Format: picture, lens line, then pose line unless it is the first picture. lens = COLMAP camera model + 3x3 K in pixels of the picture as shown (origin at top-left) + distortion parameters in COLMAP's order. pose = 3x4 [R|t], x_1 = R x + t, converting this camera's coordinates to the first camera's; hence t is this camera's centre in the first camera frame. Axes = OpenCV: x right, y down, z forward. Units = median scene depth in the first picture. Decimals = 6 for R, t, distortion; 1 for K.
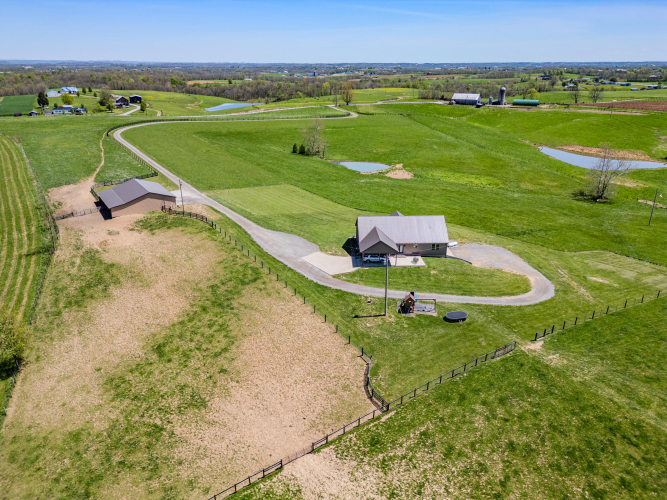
lens RADIAL K [[460.8, 0, 331.9], [0, 460.8, 247.1], [0, 0, 1]] dist [0.060643, -0.049952]
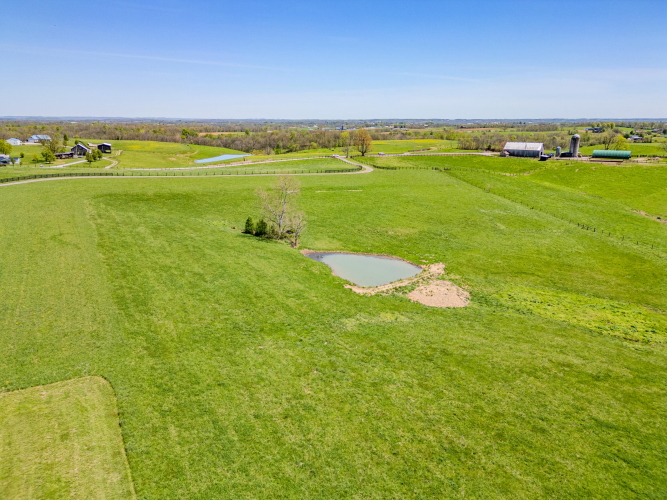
lens RADIAL K [[460.8, 0, 331.9], [0, 460.8, 247.1], [0, 0, 1]] dist [0.060643, -0.049952]
pose [[0.997674, 0.018818, -0.065523, 0.035513], [-0.025851, 0.993792, -0.108207, -0.078603], [0.063080, 0.109650, 0.991967, 0.272994]]
